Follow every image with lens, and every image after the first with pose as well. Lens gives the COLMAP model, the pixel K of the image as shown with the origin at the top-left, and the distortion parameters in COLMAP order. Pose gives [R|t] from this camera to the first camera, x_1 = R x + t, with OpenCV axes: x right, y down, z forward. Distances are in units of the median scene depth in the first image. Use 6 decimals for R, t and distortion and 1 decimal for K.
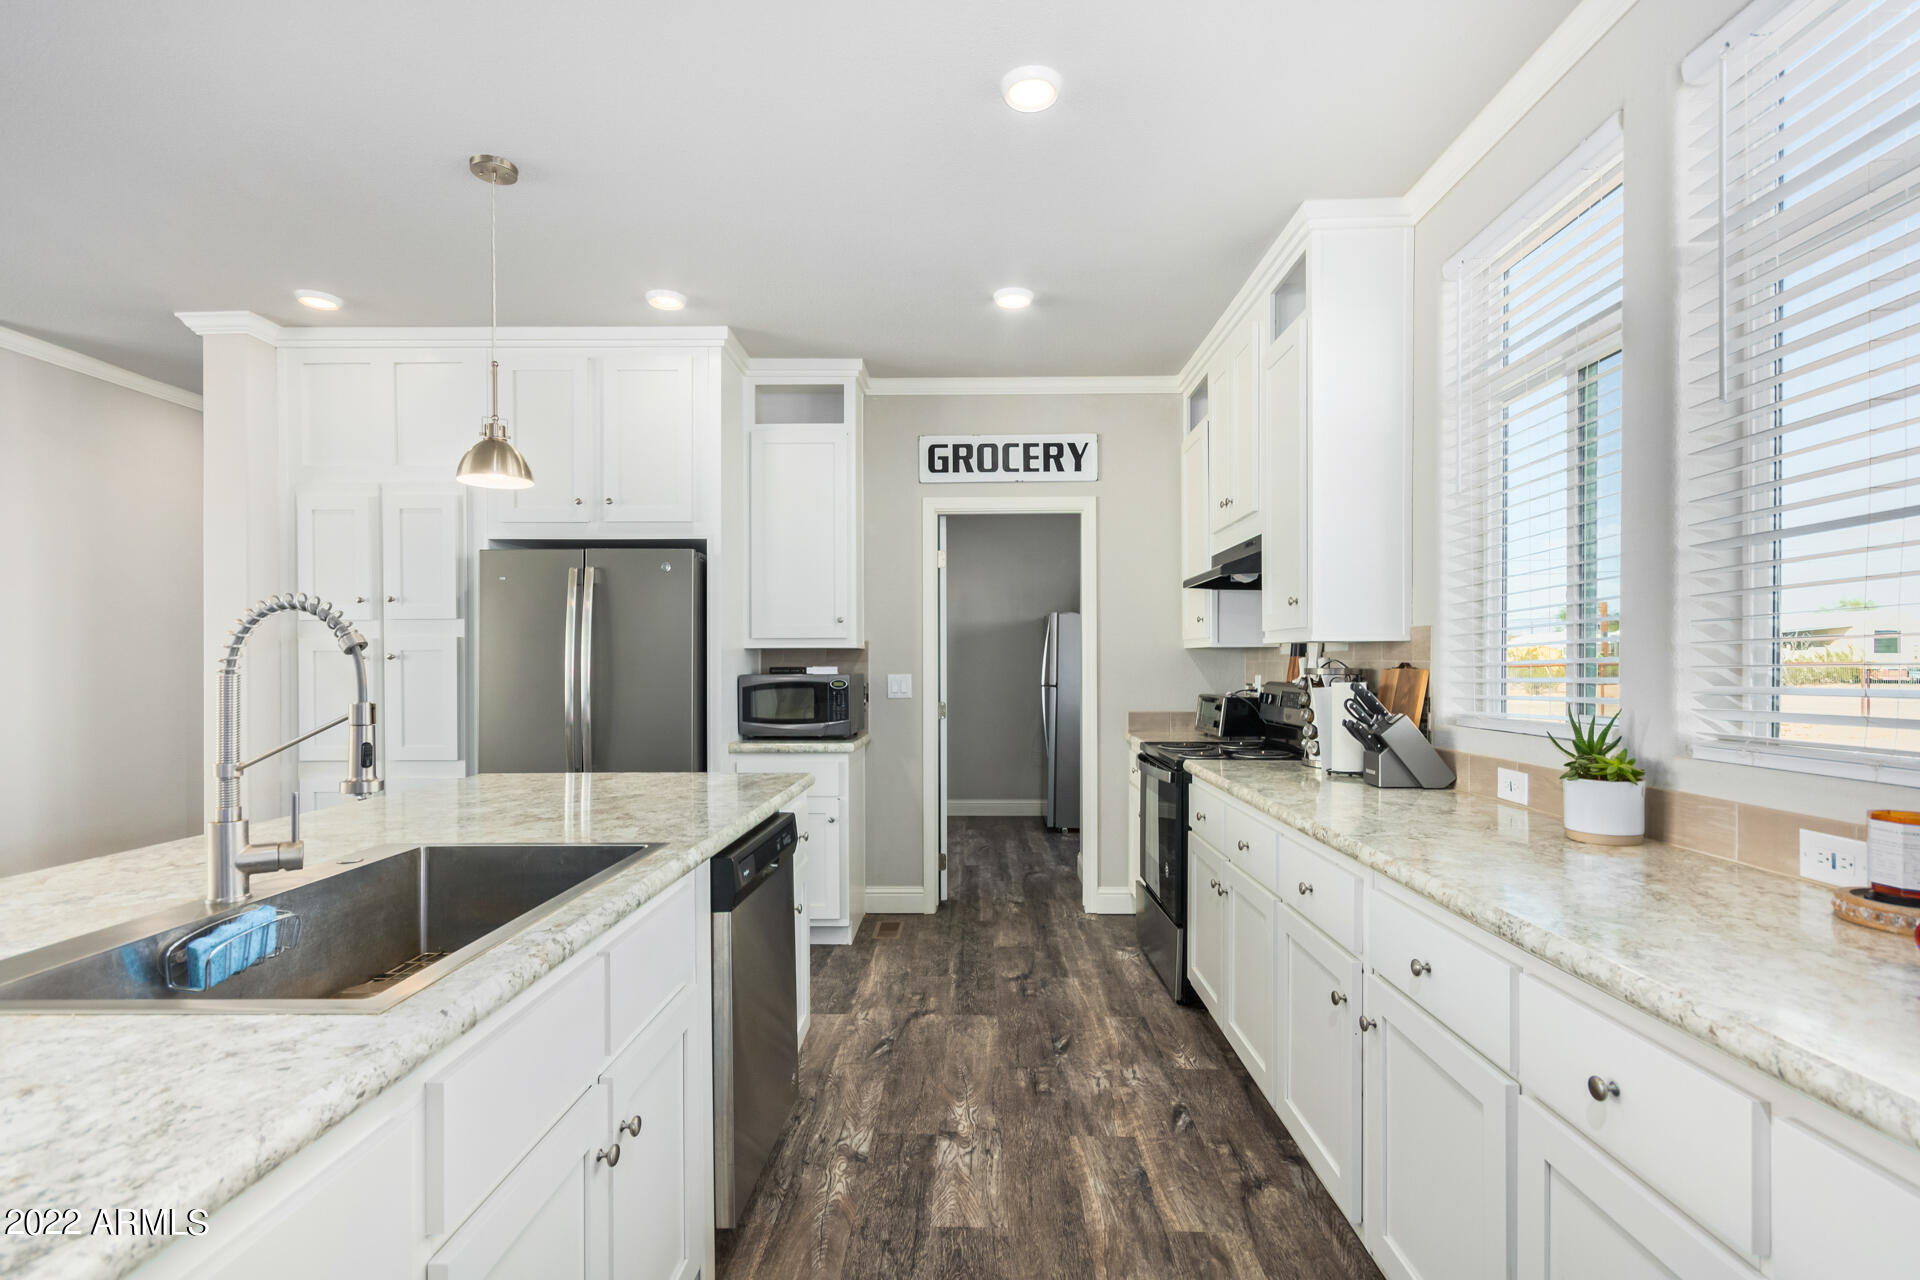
lens RADIAL K [[891.3, 0, 955.0], [0, 891.3, 658.7], [0, 0, 1]] dist [0.001786, -0.000393]
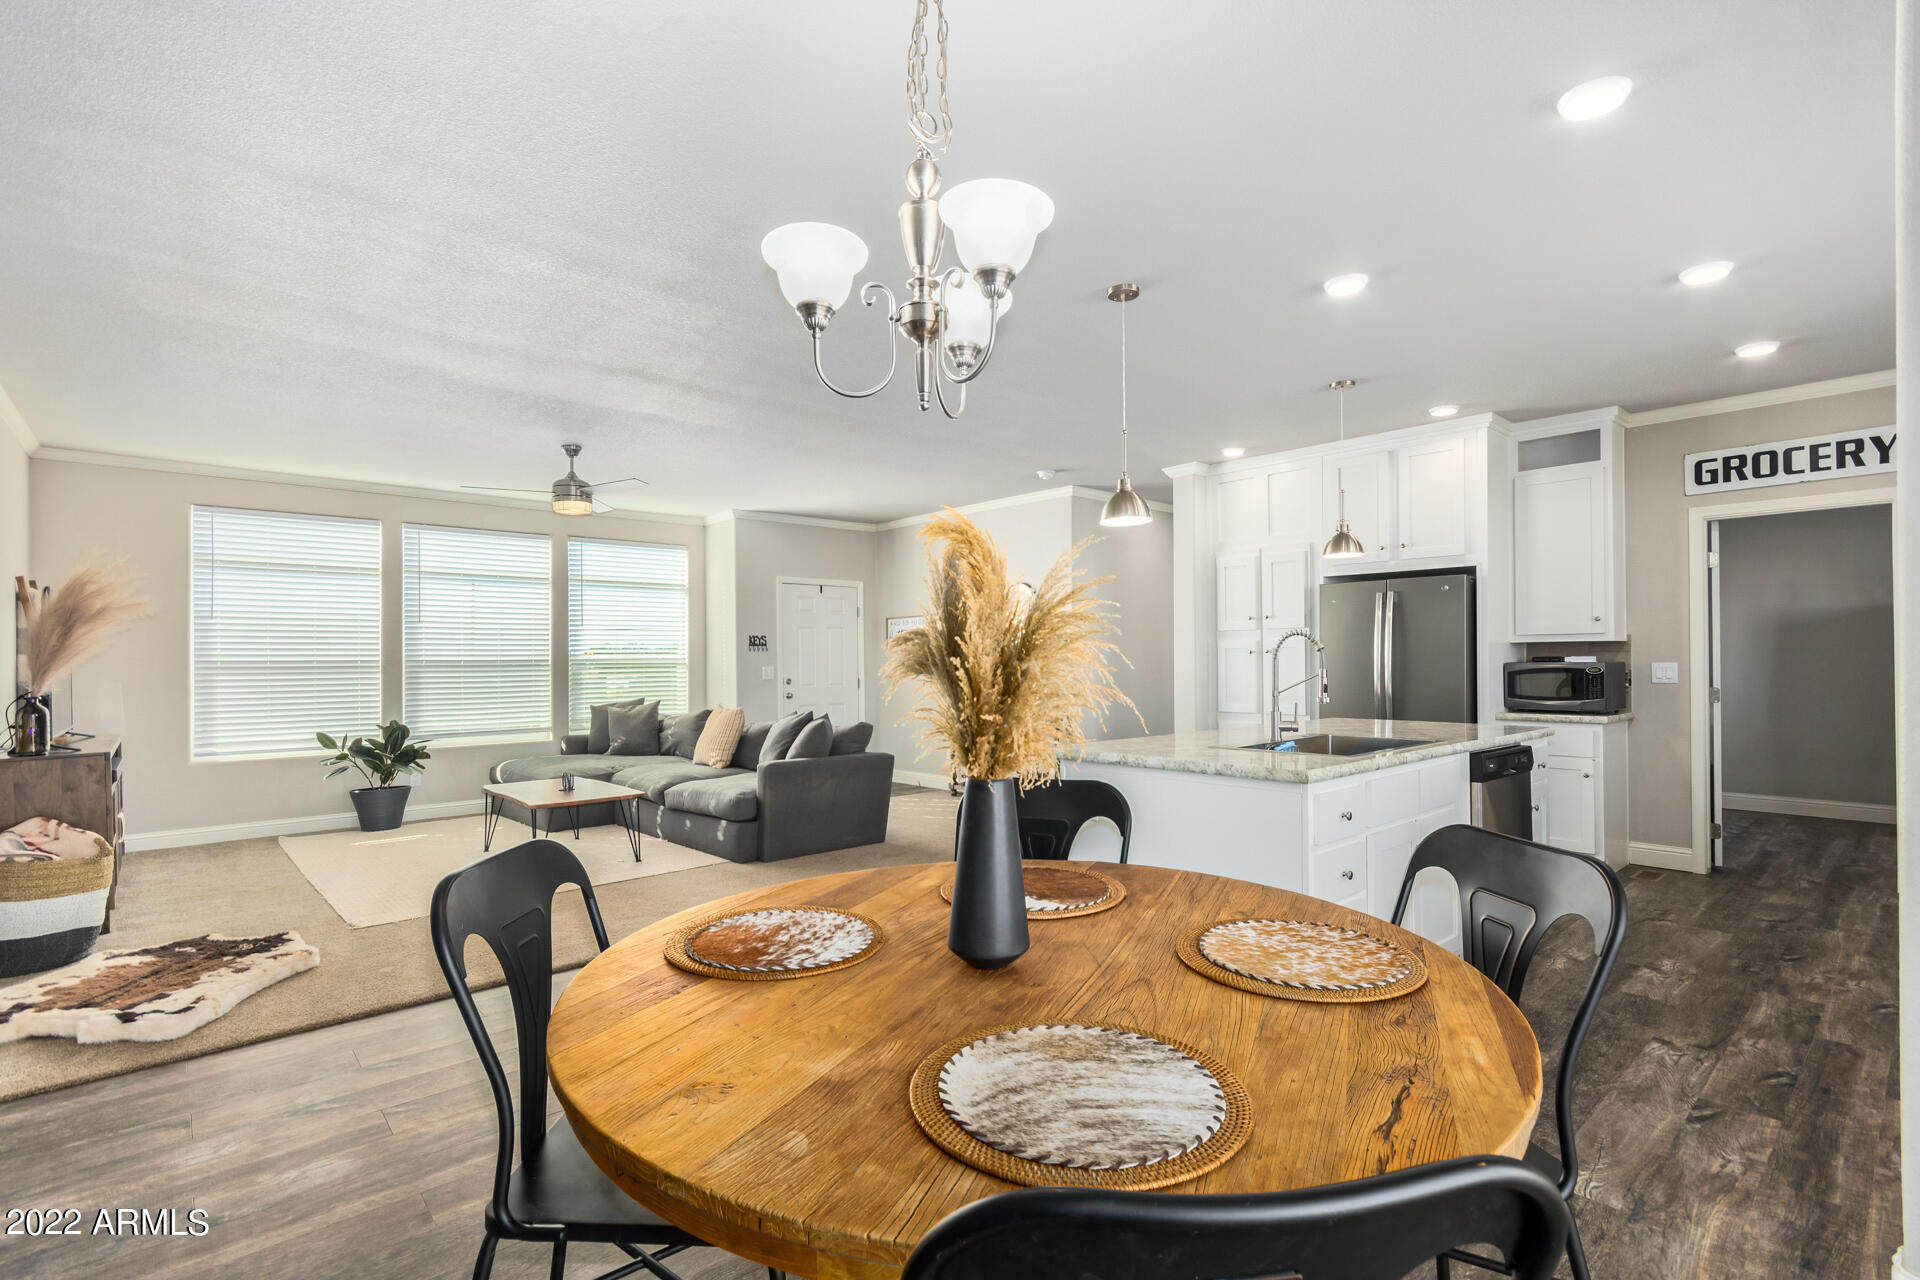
lens RADIAL K [[891.3, 0, 955.0], [0, 891.3, 658.7], [0, 0, 1]] dist [0.001786, -0.000393]
pose [[0.683291, -0.002596, -0.730142, 0.157164], [0.009634, 0.999939, 0.005461, -0.002994], [0.730083, -0.010766, 0.683274, -0.475999]]
